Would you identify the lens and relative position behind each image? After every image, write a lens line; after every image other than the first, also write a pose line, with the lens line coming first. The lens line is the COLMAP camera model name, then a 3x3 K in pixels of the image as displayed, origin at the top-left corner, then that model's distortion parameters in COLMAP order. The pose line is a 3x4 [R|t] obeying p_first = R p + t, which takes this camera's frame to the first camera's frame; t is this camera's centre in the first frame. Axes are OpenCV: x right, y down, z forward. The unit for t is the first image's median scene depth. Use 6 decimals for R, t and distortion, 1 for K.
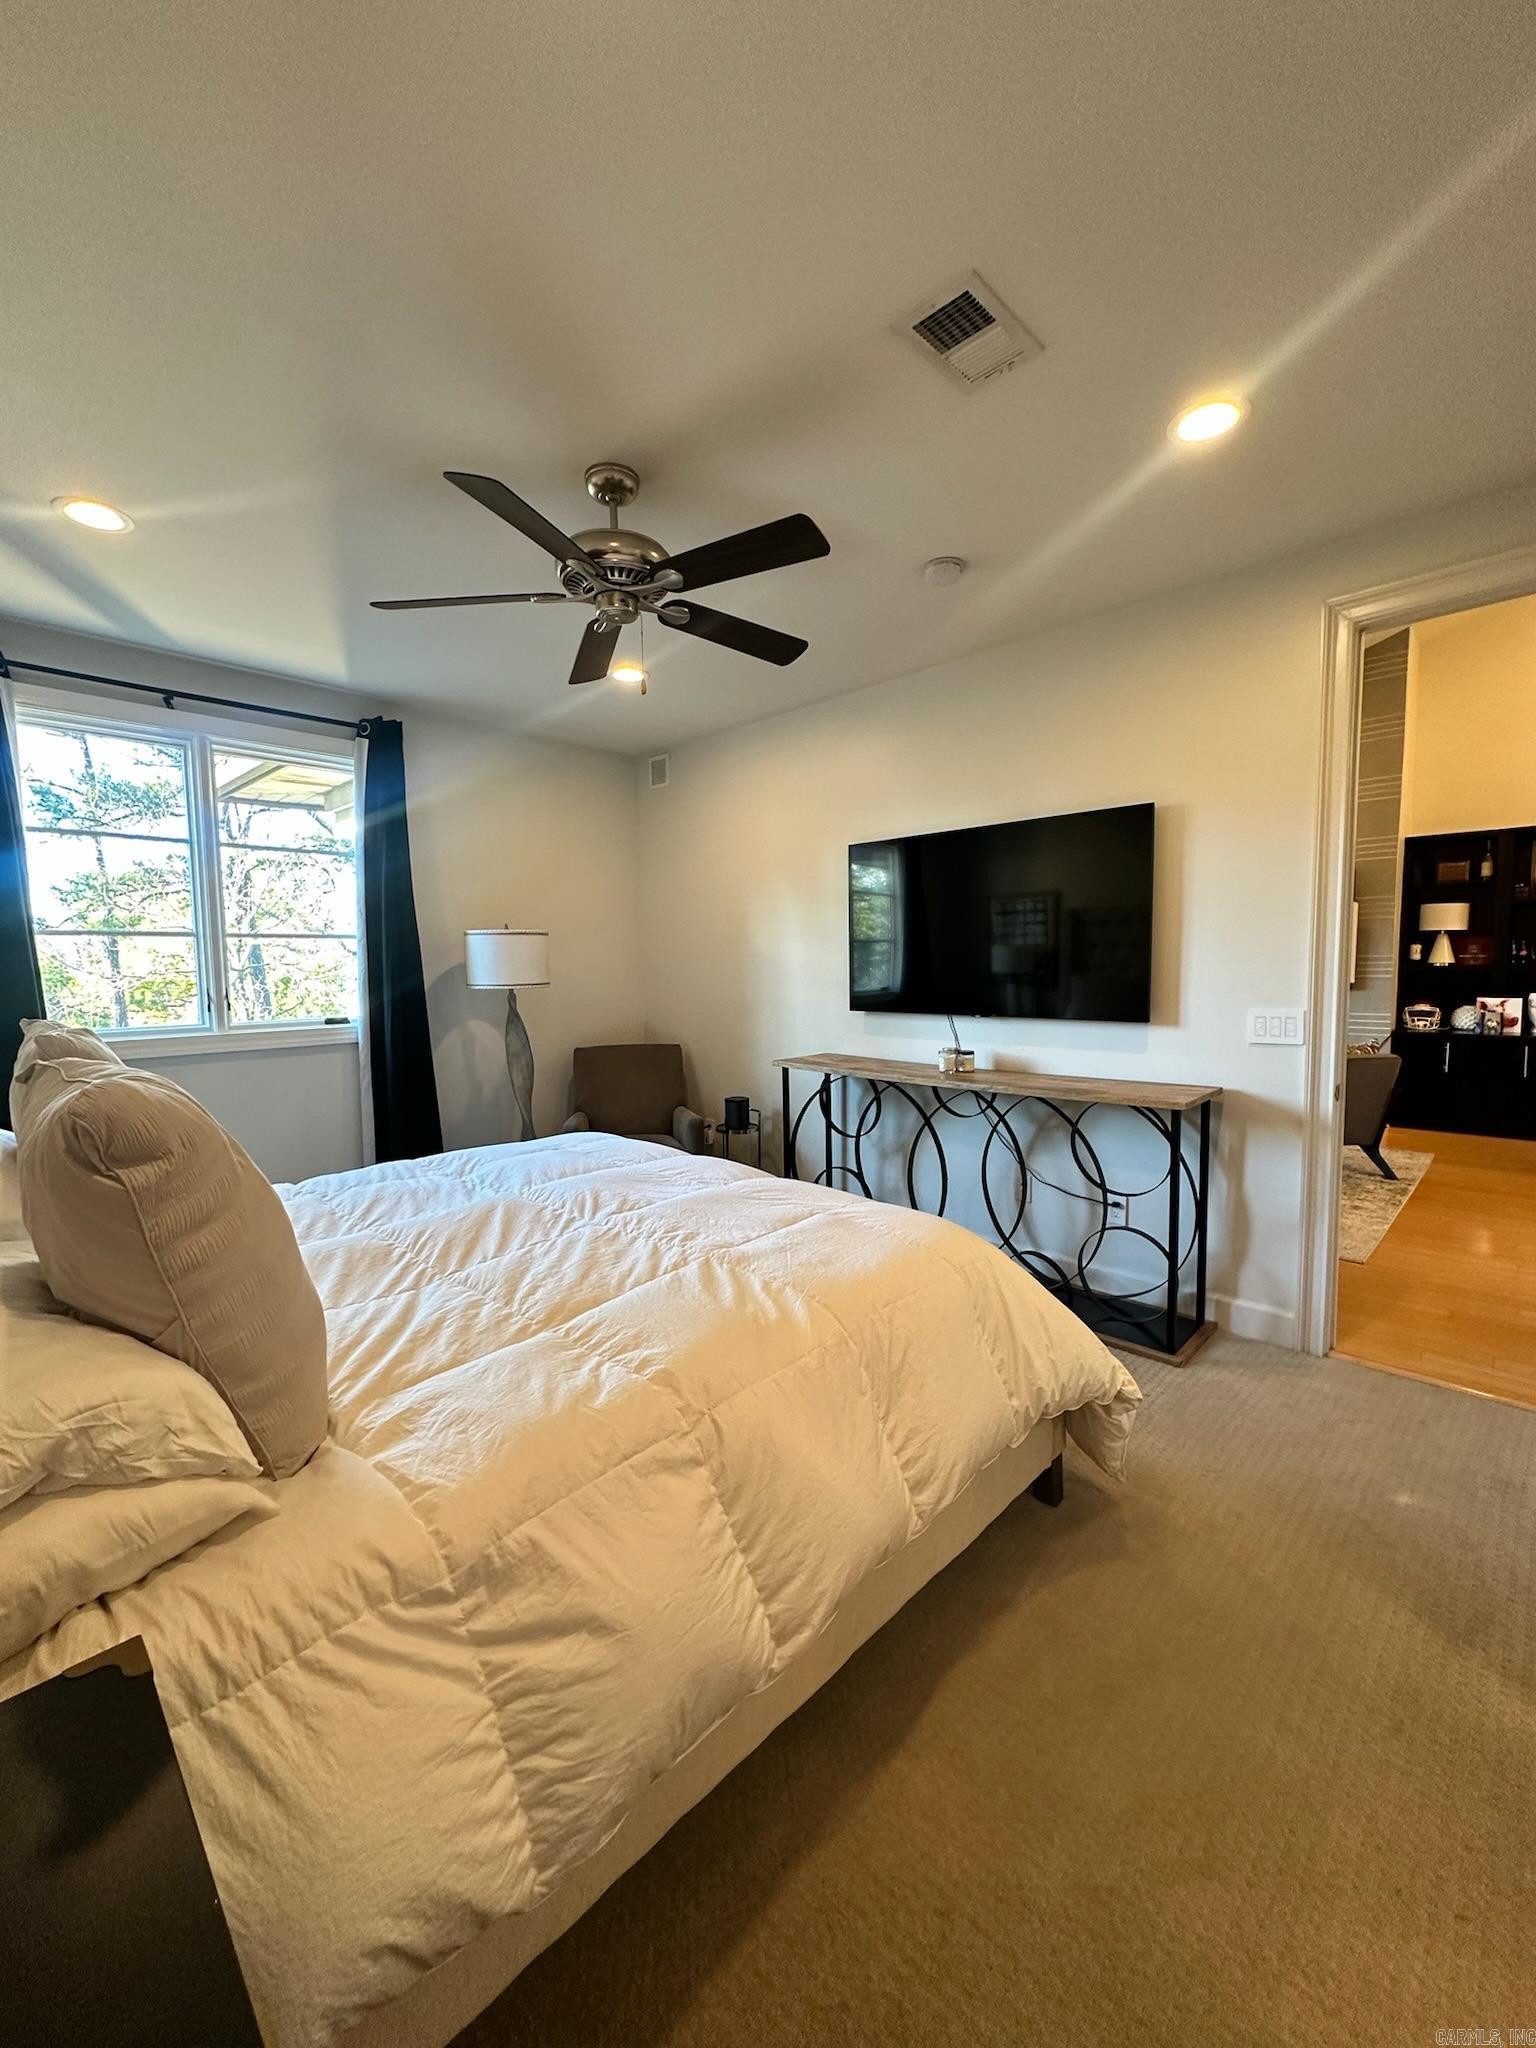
lens RADIAL K [[806.0, 0, 768.0], [0, 806.0, 1024.0], [0, 0, 1]] dist [-0.000229, 0.000080]
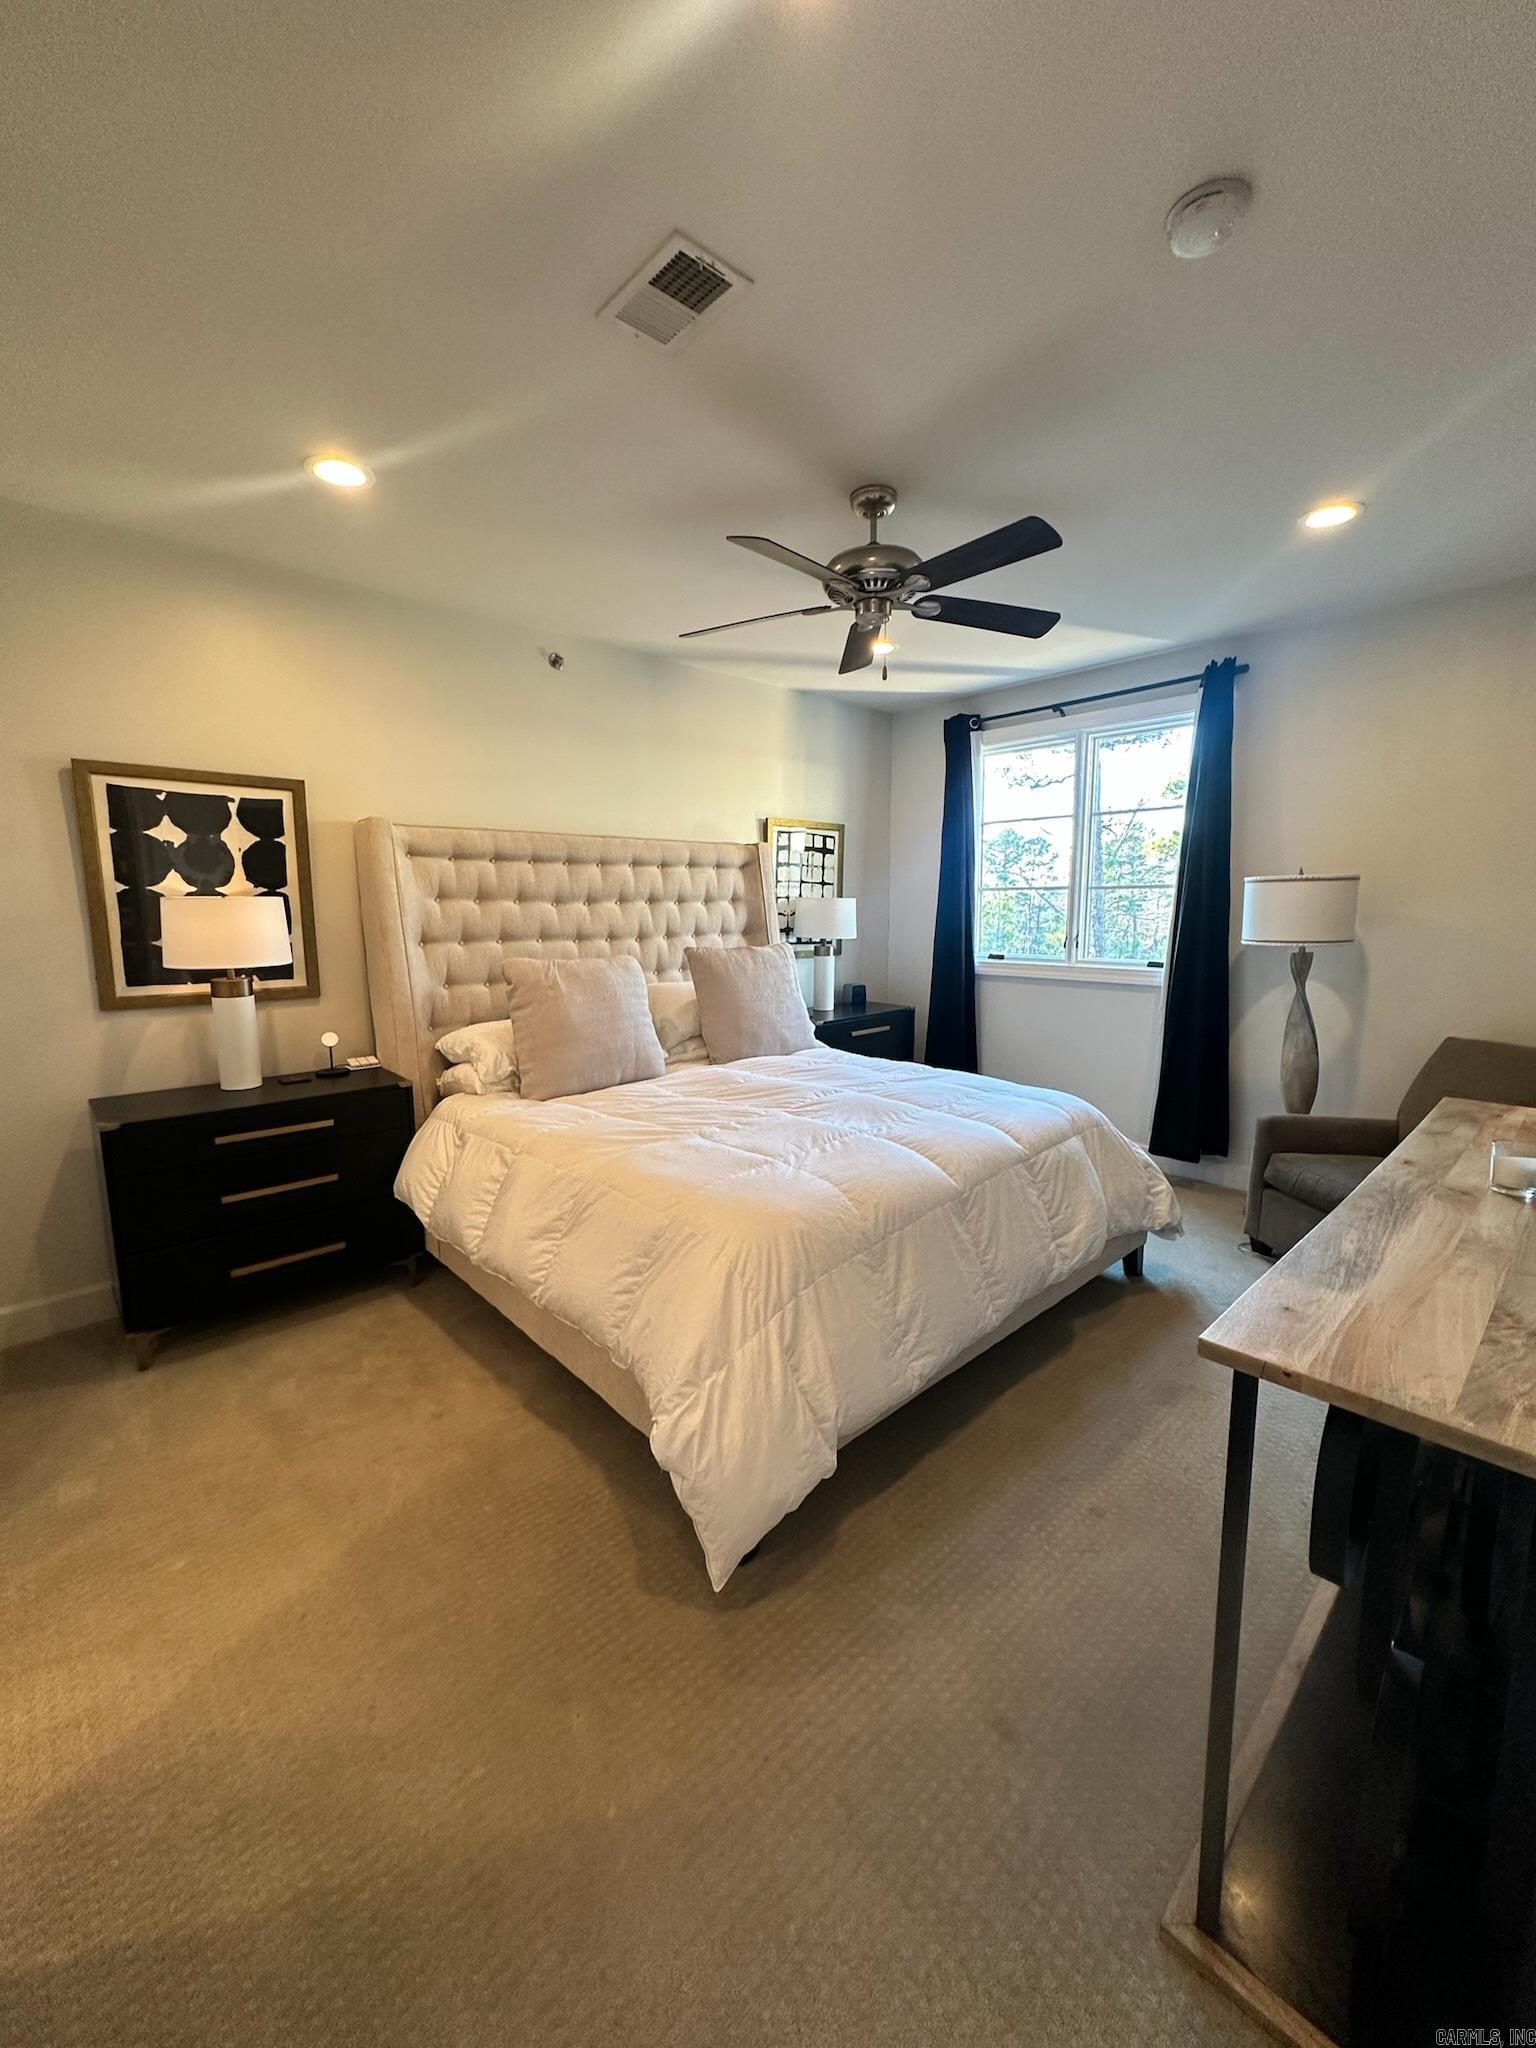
lens RADIAL K [[814.5, 0, 773.0], [0, 814.5, 1022.5], [0, 0, 1]] dist [-0.001455, -0.000117]
pose [[-0.032197, 0.159880, -0.986611, 1.029129], [-0.071945, 0.984192, 0.161836, -0.119984], [0.996889, 0.076192, -0.020185, 0.902658]]
